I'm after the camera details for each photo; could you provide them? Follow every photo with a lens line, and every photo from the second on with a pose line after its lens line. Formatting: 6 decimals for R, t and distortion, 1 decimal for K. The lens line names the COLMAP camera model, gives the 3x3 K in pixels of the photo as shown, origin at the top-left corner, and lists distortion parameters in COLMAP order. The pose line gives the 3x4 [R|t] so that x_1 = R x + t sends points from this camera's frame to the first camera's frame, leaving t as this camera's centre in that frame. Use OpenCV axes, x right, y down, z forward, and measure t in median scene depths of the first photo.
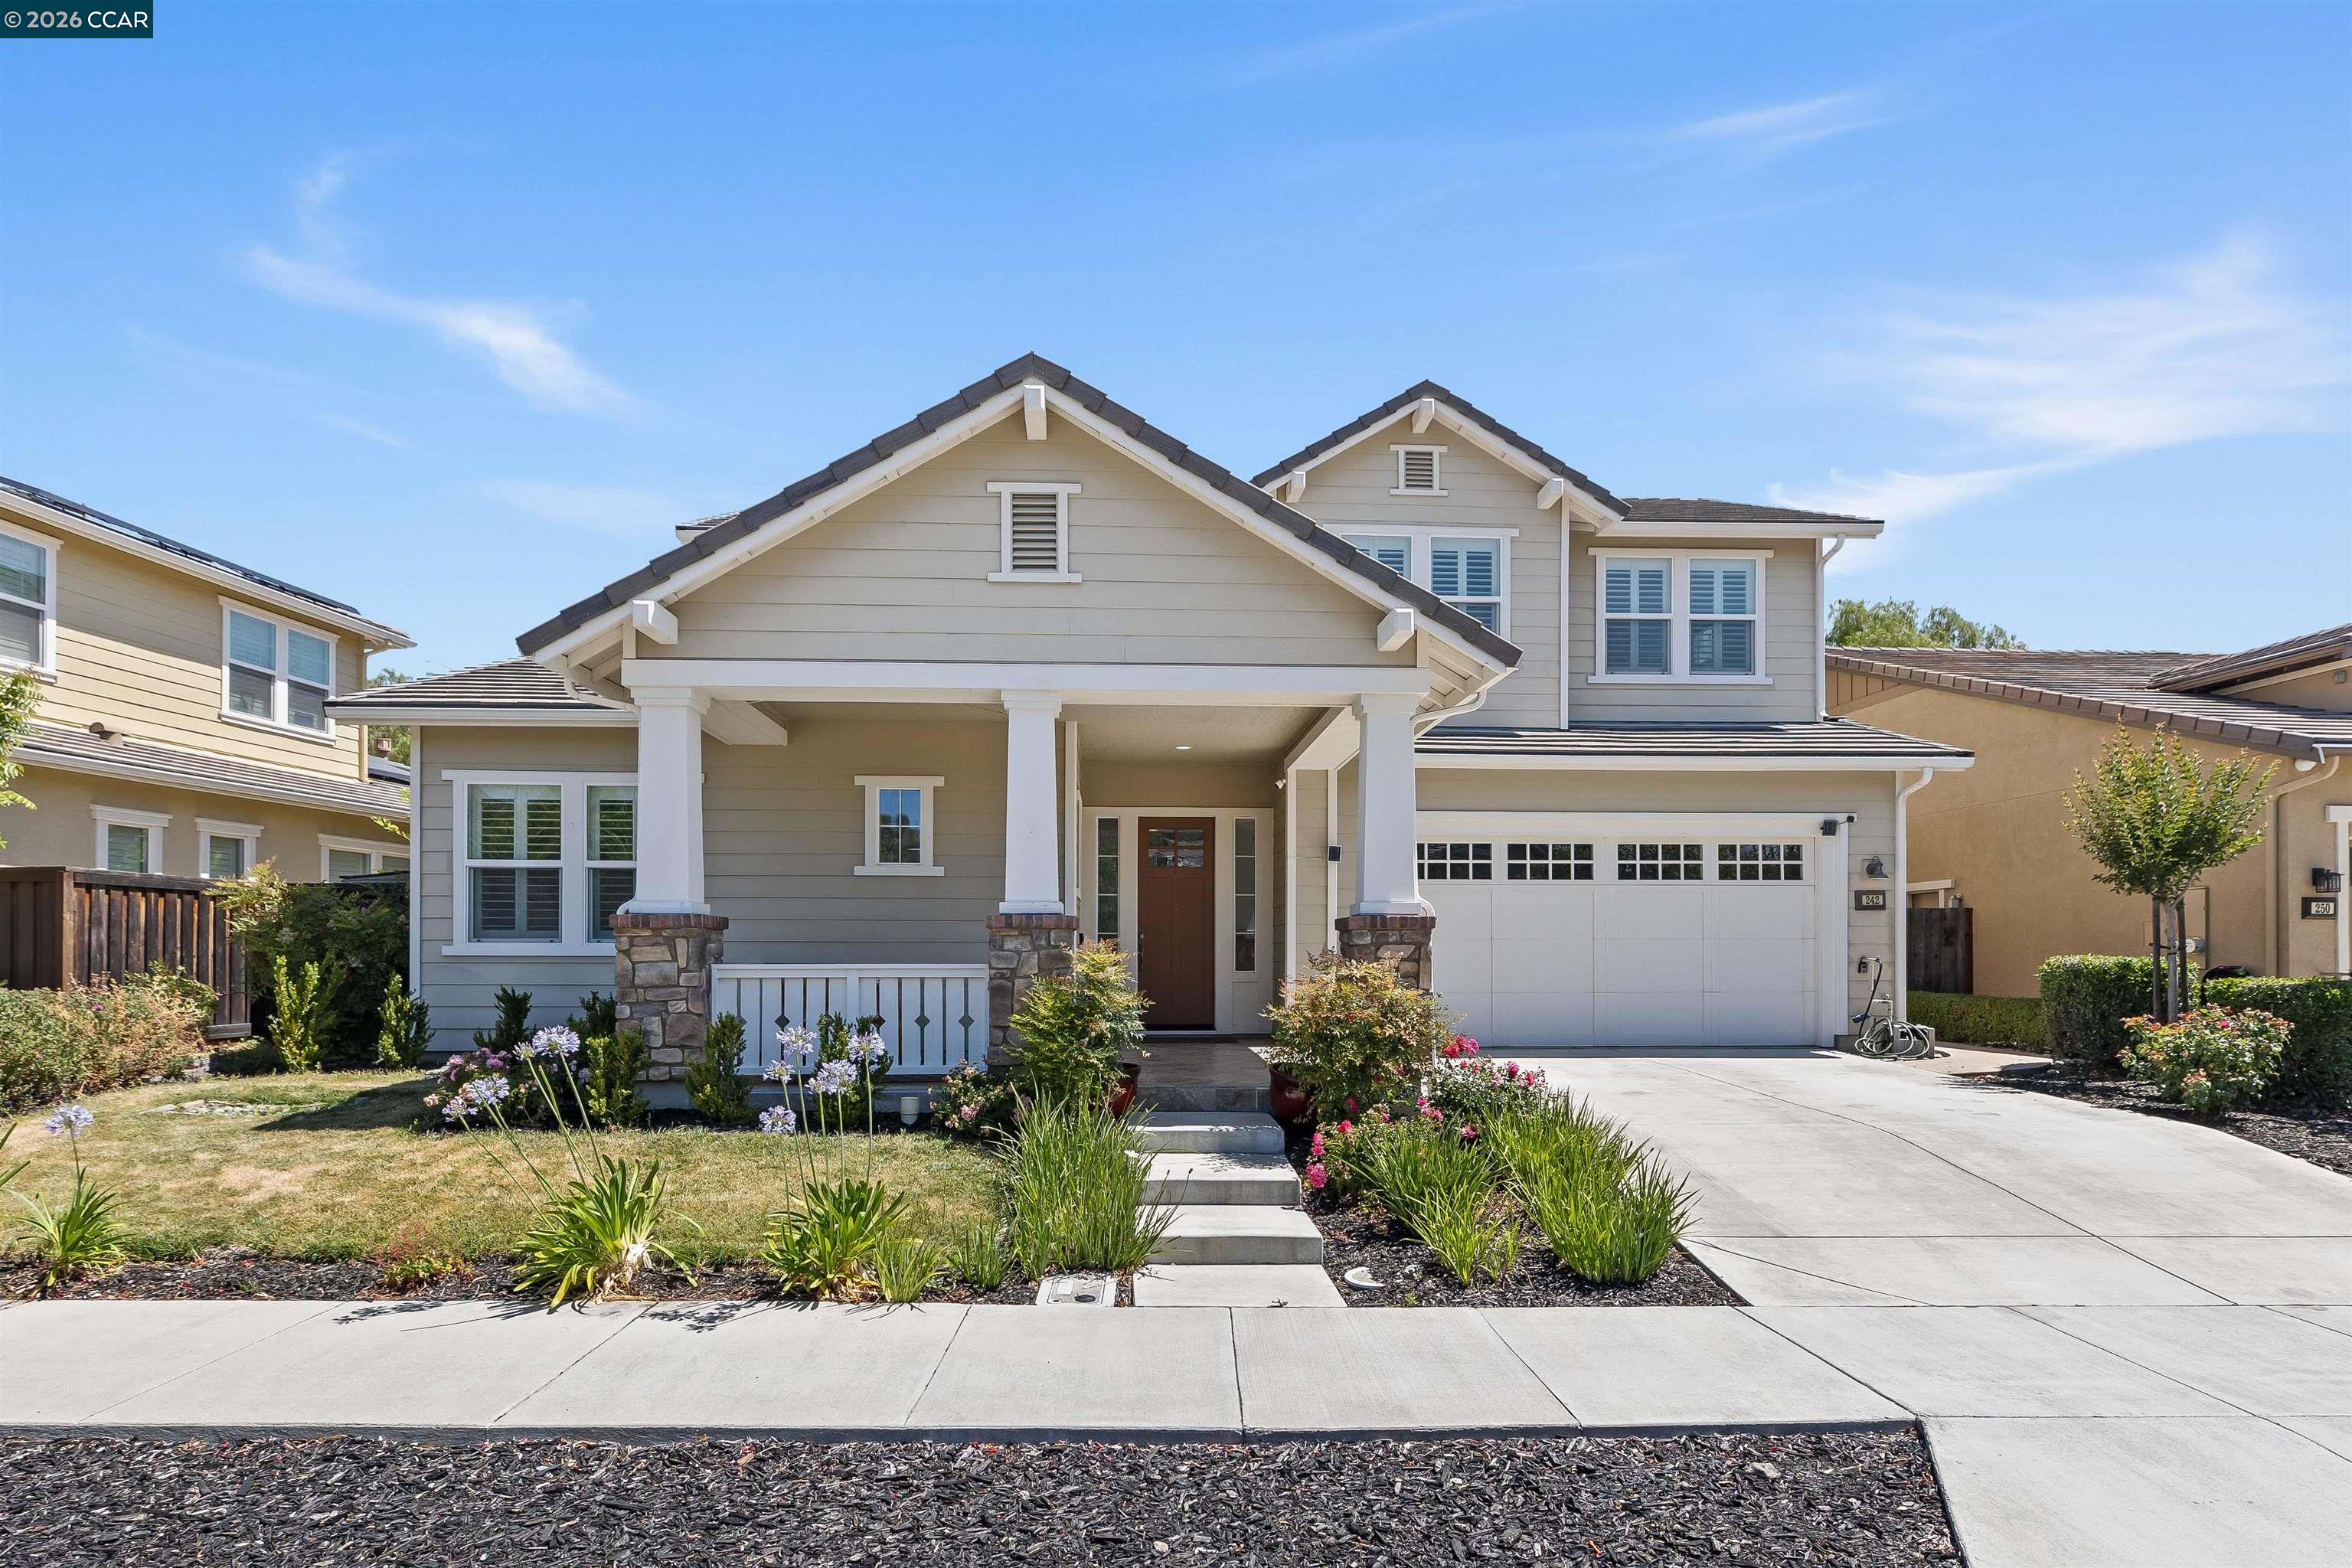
lens RADIAL K [[1165.0, 0, 1168.5], [0, 1165.0, 951.0], [0, 0, 1]] dist [0.004263, -0.000232]
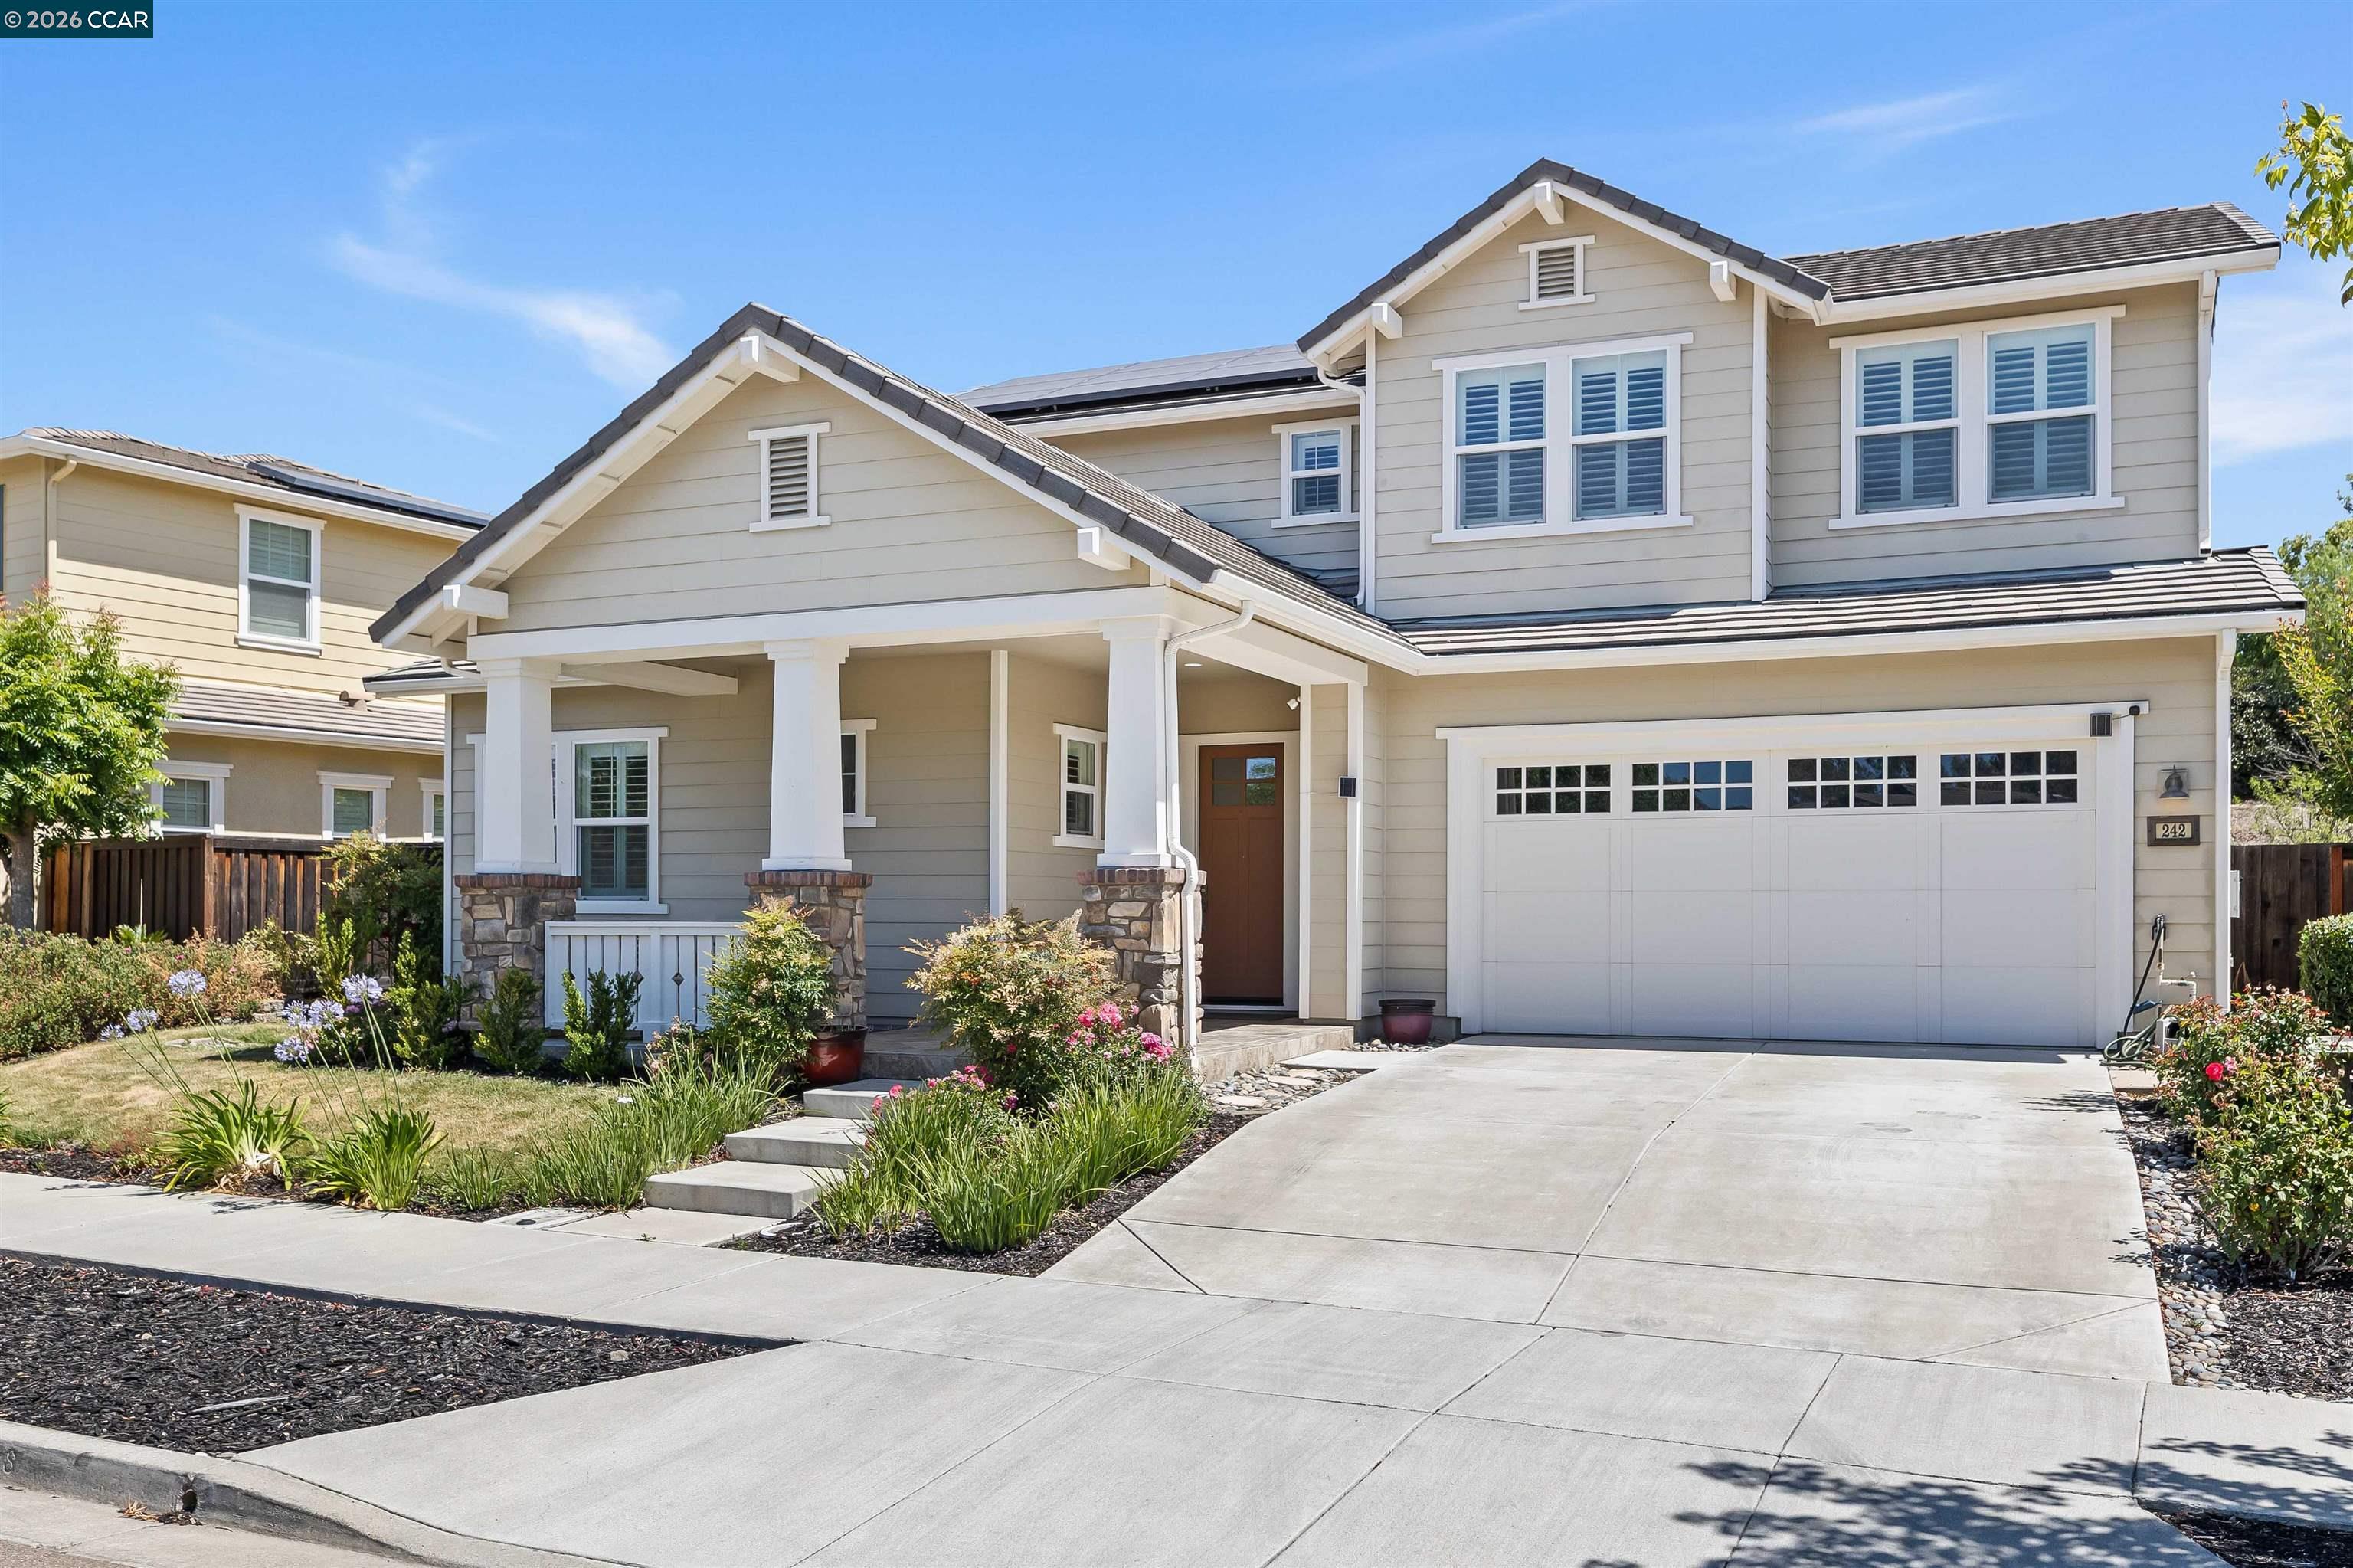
lens RADIAL K [[1694.1, 0, 1294.1], [0, 1694.1, 903.8], [0, 0, 1]] dist [0.004632, 0.002287]
pose [[0.921945, -0.001459, -0.387317, 0.810773], [0.001123, 0.999999, -0.001093, -0.002145], [0.387319, 0.000573, 0.921946, -0.136890]]
